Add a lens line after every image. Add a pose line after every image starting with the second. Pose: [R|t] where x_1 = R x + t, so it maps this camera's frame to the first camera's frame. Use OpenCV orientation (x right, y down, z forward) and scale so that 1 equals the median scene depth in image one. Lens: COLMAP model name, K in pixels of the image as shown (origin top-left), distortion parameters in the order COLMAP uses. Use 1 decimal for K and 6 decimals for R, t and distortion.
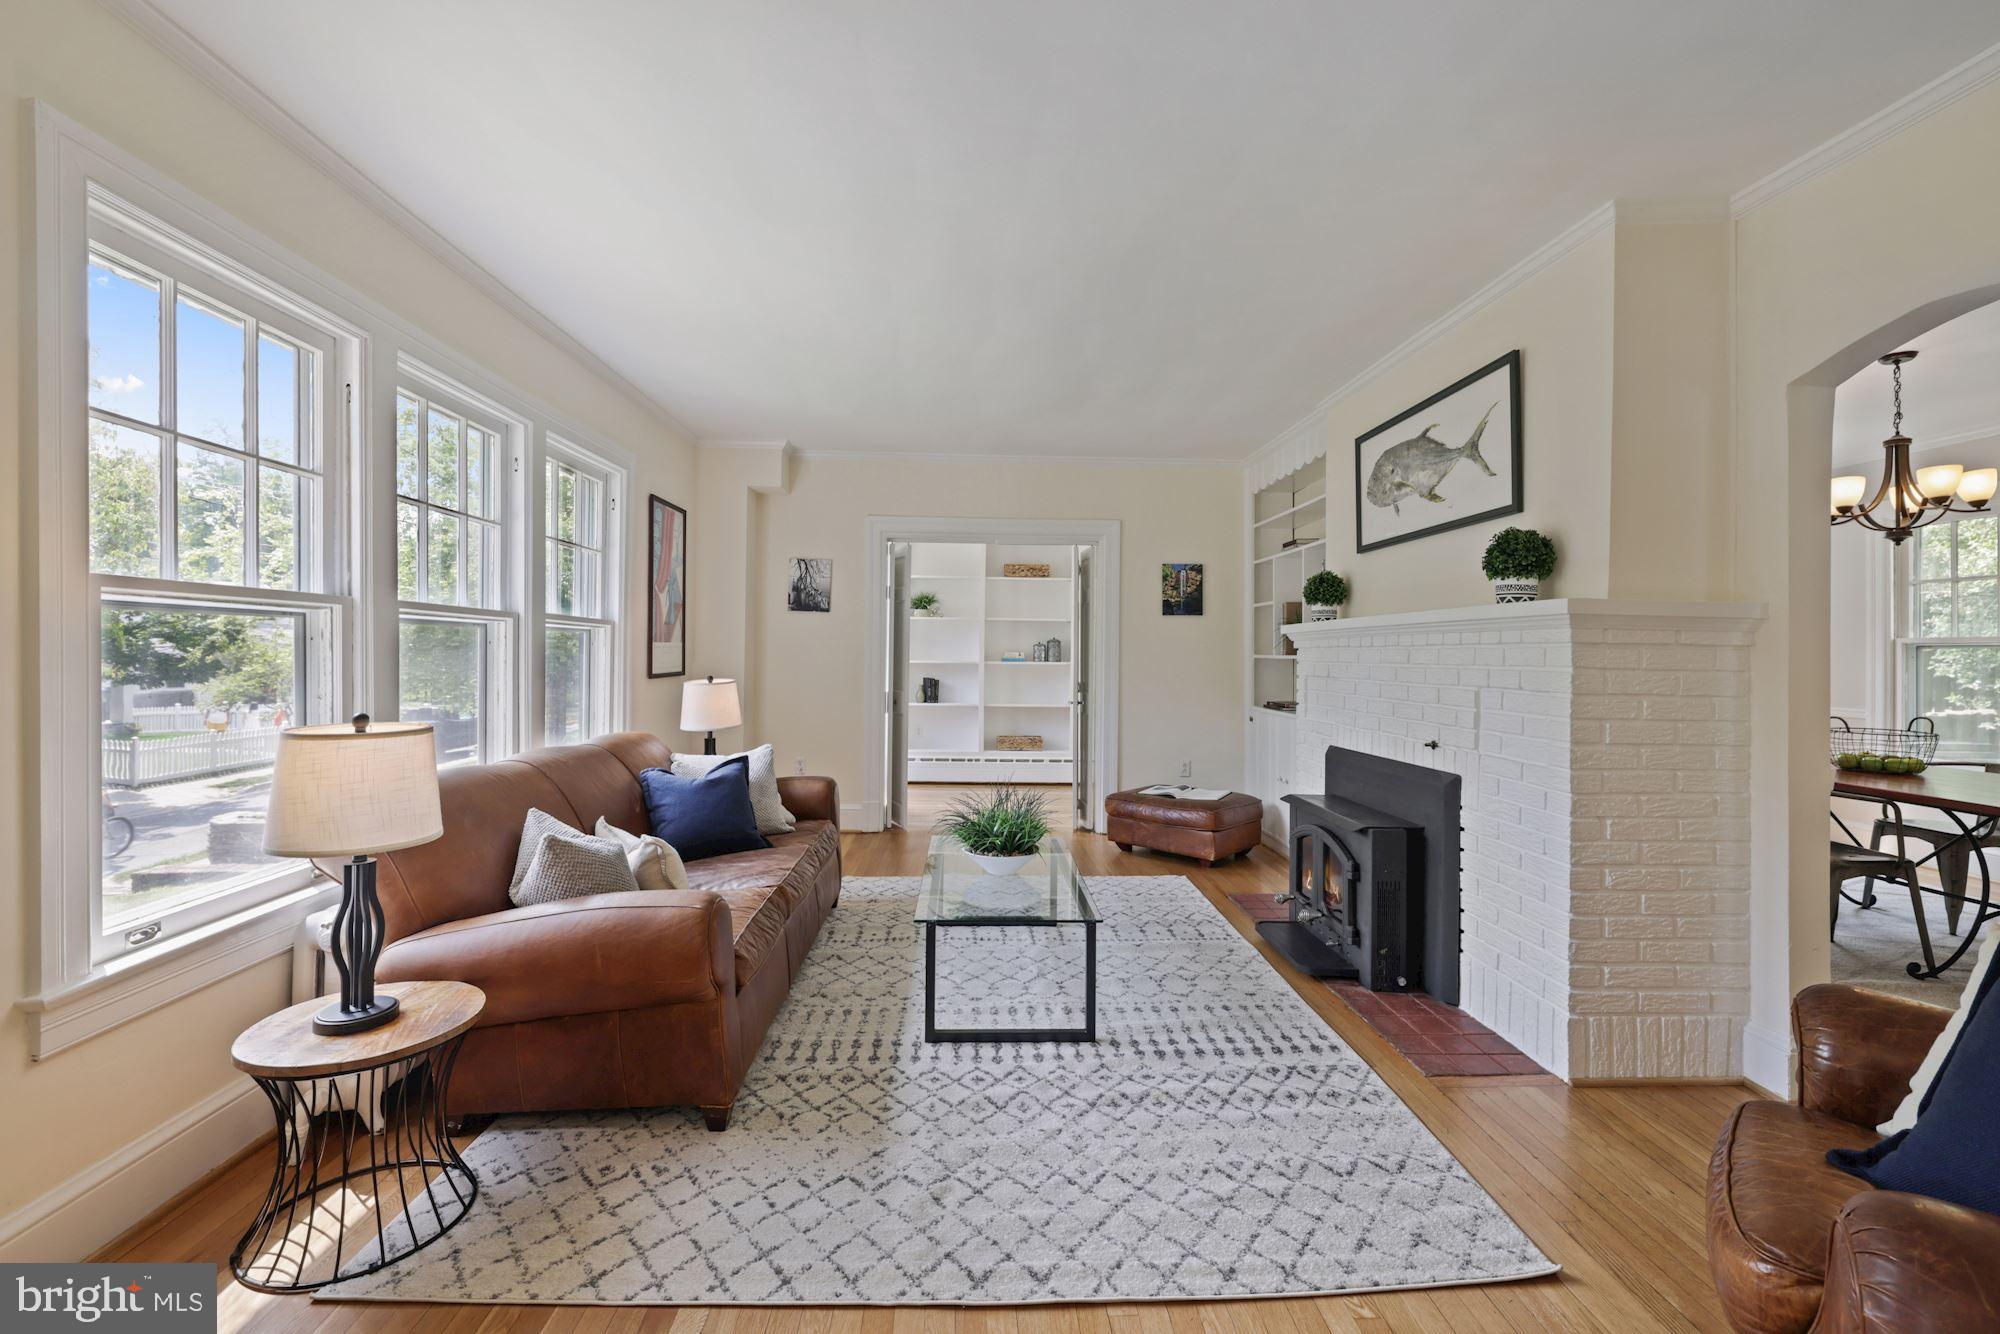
lens RADIAL K [[849.9, 0, 995.2], [0, 849.9, 651.1], [0, 0, 1]] dist [0.001149, -0.000476]
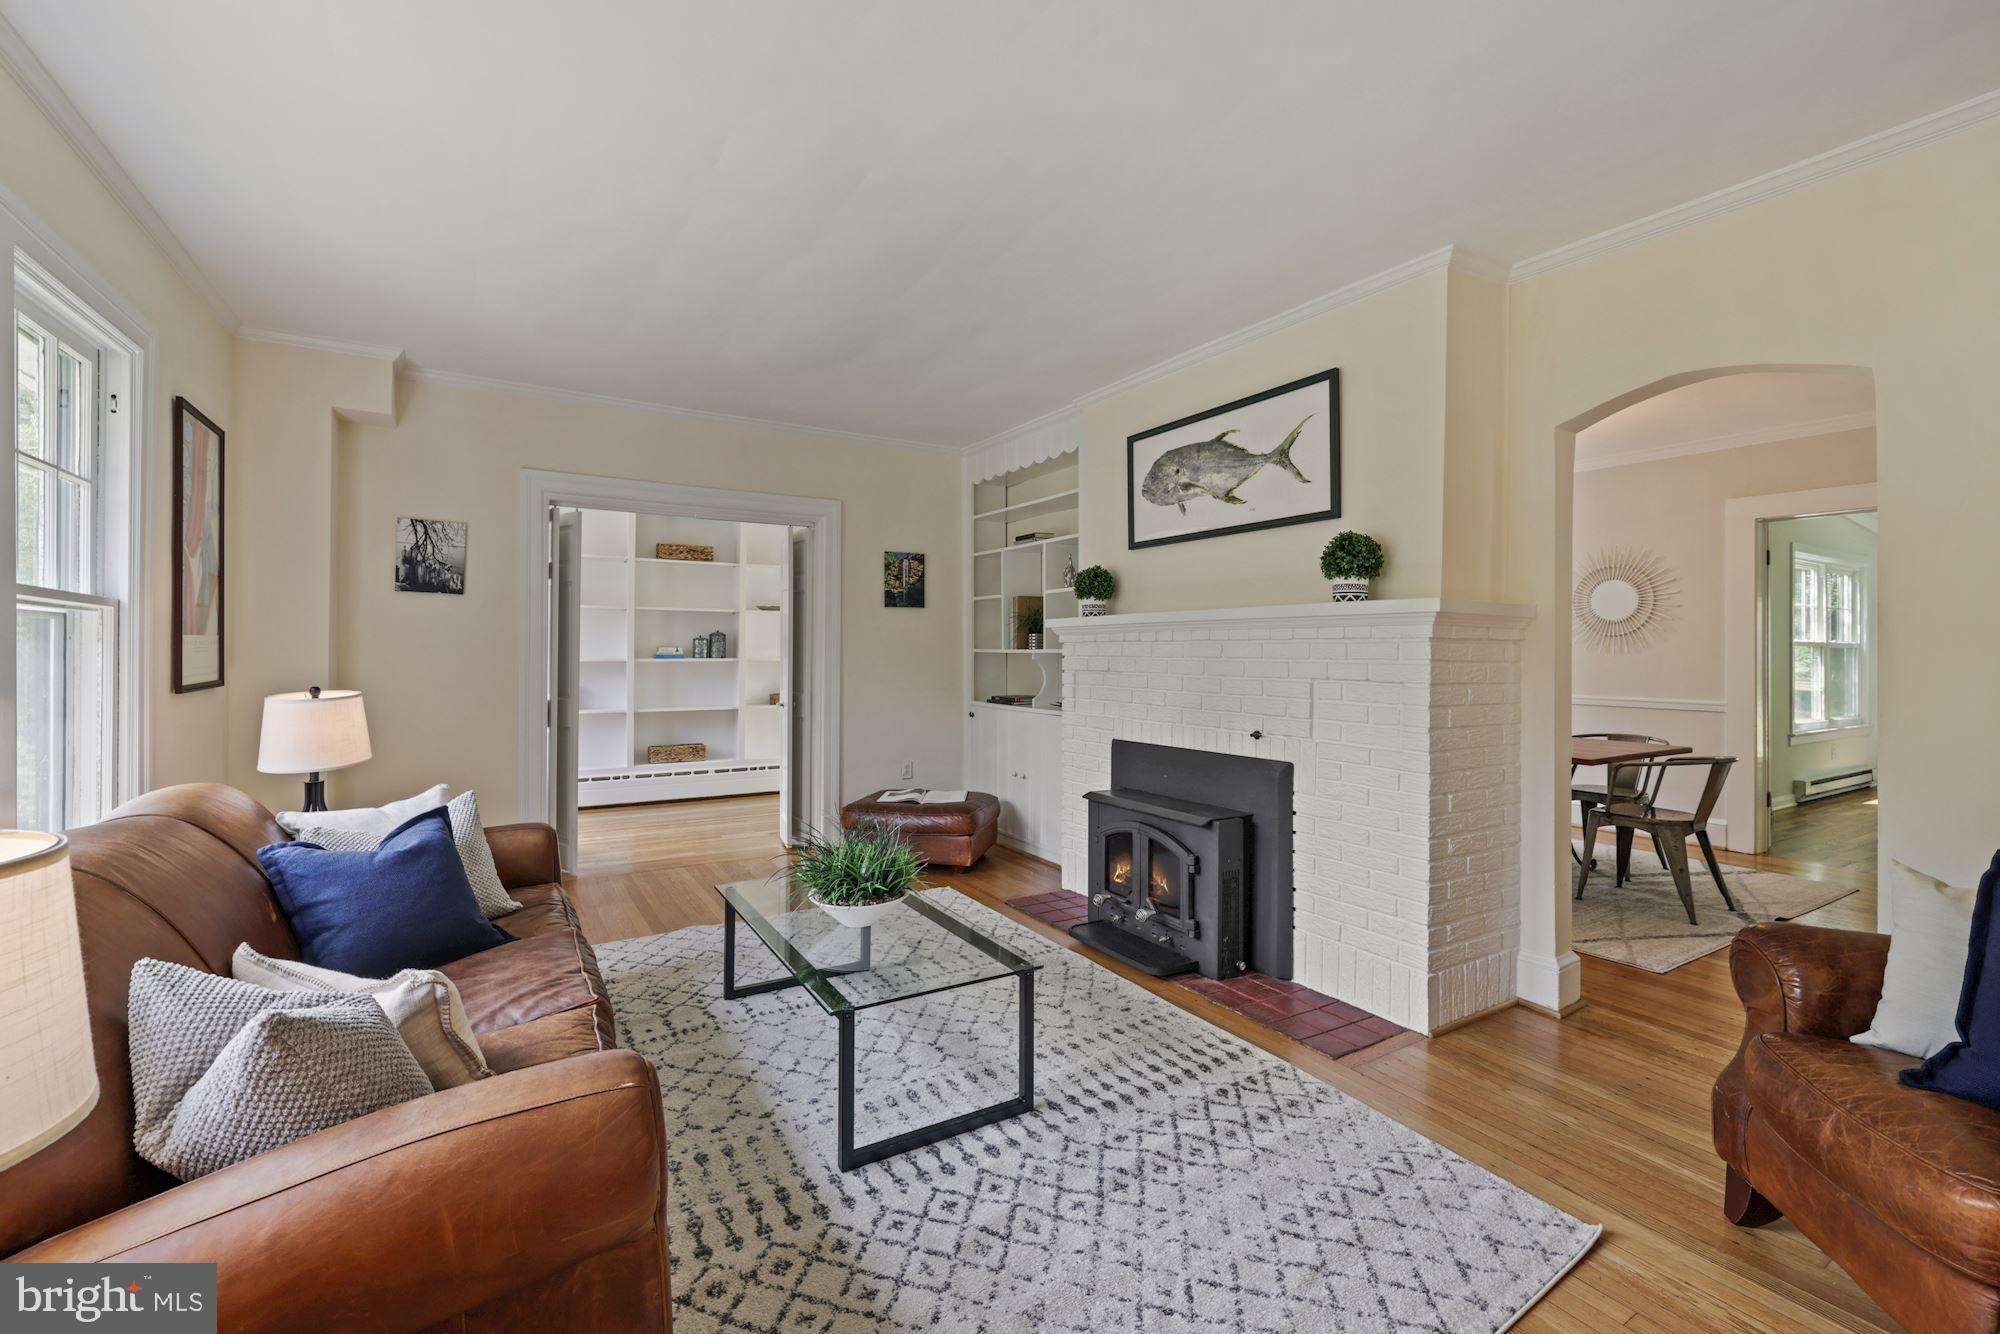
lens RADIAL K [[849.9, 0, 995.2], [0, 849.9, 651.1], [0, 0, 1]] dist [0.001149, -0.000476]
pose [[0.873071, -0.006944, 0.487544, -0.295196], [0.003116, 0.999958, 0.008662, -0.003282], [-0.487584, -0.006043, 0.873055, 0.258849]]
